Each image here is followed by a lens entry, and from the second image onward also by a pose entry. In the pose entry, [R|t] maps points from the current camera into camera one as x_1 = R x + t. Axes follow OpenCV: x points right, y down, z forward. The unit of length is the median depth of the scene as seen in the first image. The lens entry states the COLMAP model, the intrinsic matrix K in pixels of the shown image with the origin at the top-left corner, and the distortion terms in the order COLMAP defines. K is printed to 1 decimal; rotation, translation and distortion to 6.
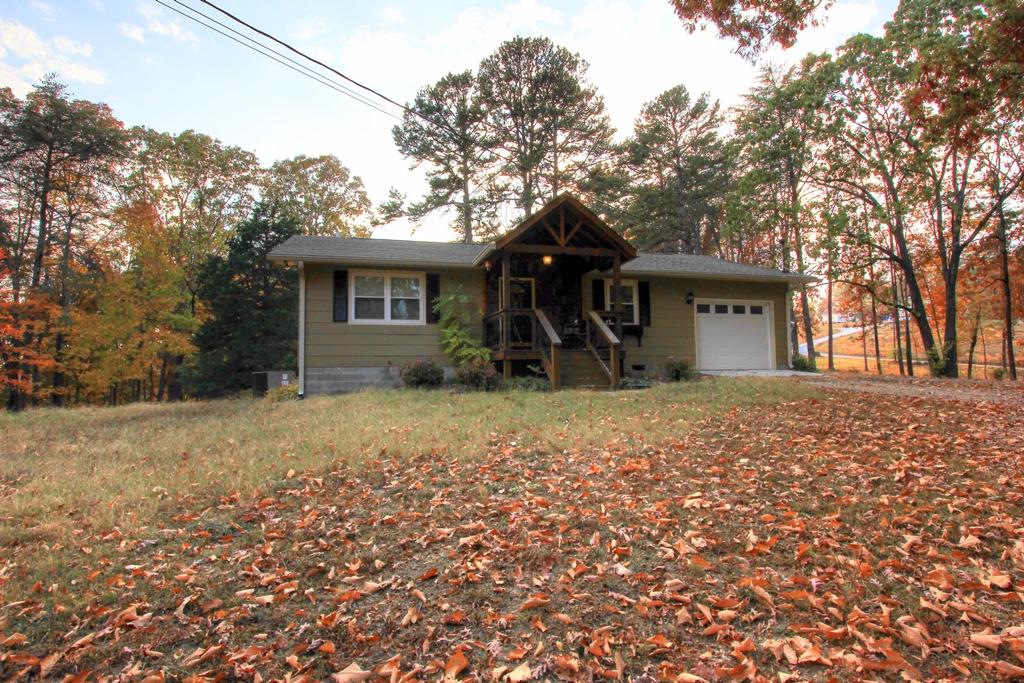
lens RADIAL K [[605.6, 0, 512.6], [0, 605.6, 339.1], [0, 0, 1]] dist [-0.005693, -0.002114]
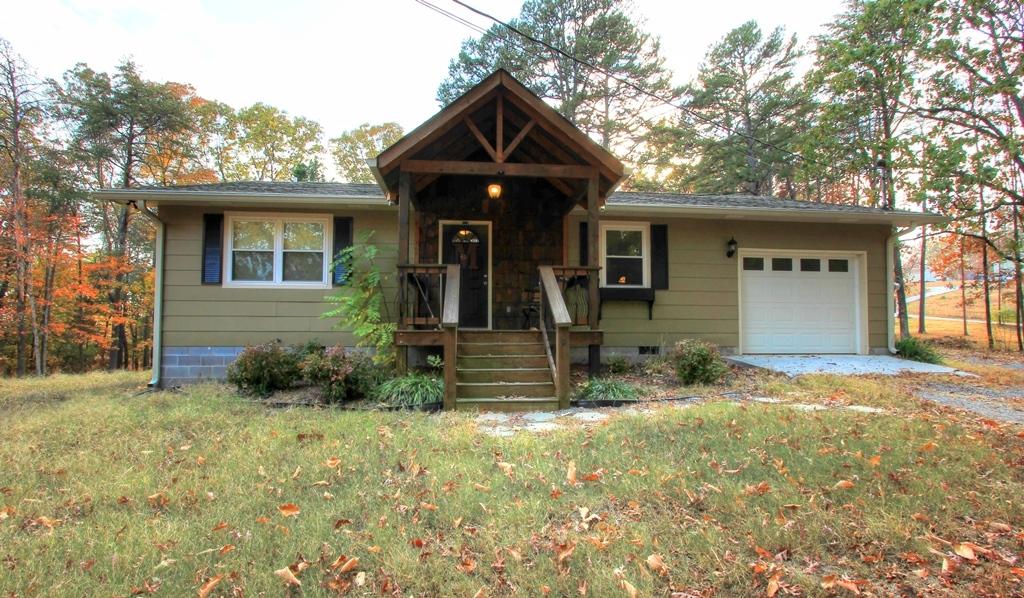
lens RADIAL K [[511.5, 0, 505.6], [0, 511.5, 316.2], [0, 0, 1]] dist [-0.014834, 0.001215]
pose [[0.982149, 0.011970, -0.187722, 0.079104], [-0.004006, 0.999078, 0.042746, -0.007864], [0.188061, -0.041231, 0.981292, 0.202172]]
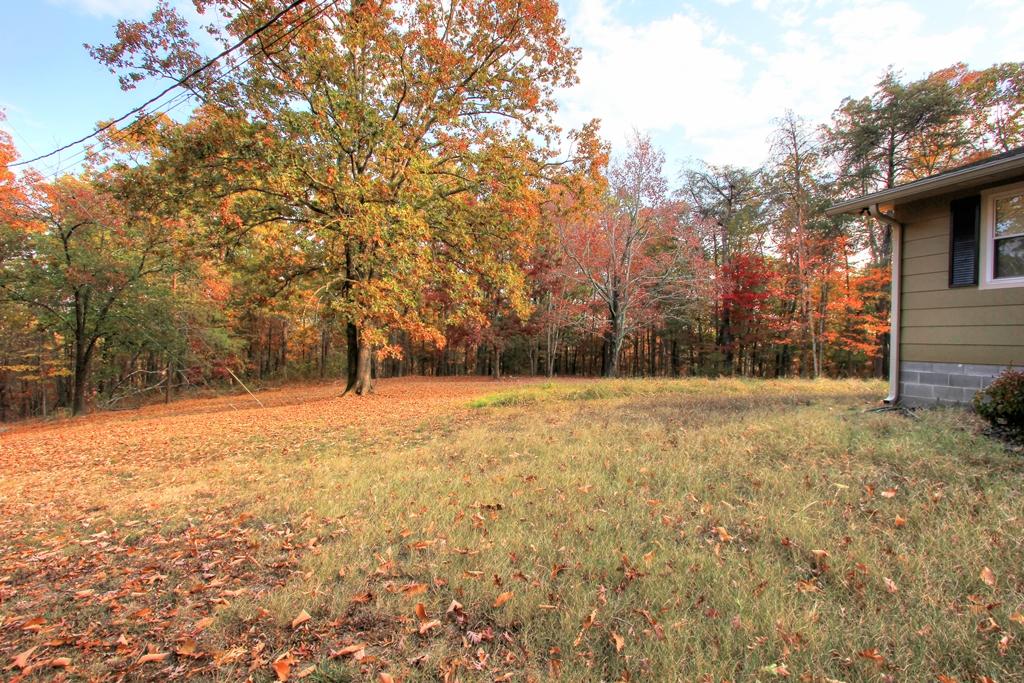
lens RADIAL K [[473.3, 0, 515.9], [0, 473.3, 342.3], [0, 0, 1]] dist [-0.017668, 0.003733]
pose [[0.050656, 0.027620, -0.998334, 0.065381], [0.067149, 0.997261, 0.030997, -0.007837], [0.996456, -0.068608, 0.048663, 0.236606]]
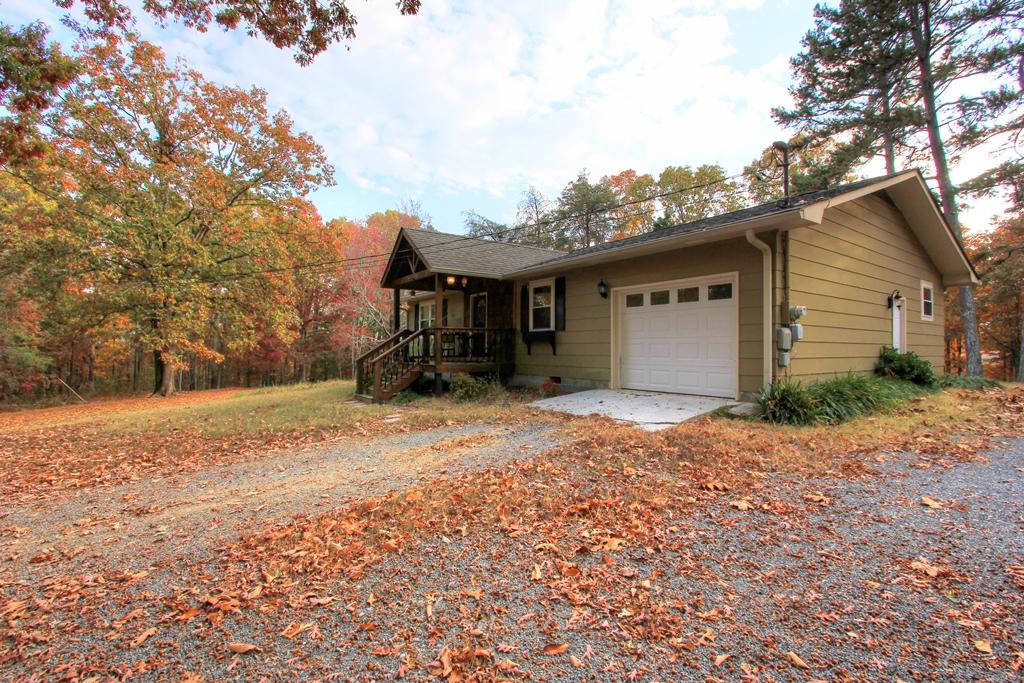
lens RADIAL K [[473.3, 0, 517.1], [0, 473.3, 341.1], [0, 0, 1]] dist [-0.017668, 0.003733]
pose [[0.336598, 0.001299, -0.941648, 0.411503], [0.066037, 0.997504, 0.024981, -0.013847], [0.939330, -0.070592, 0.335672, 0.363008]]
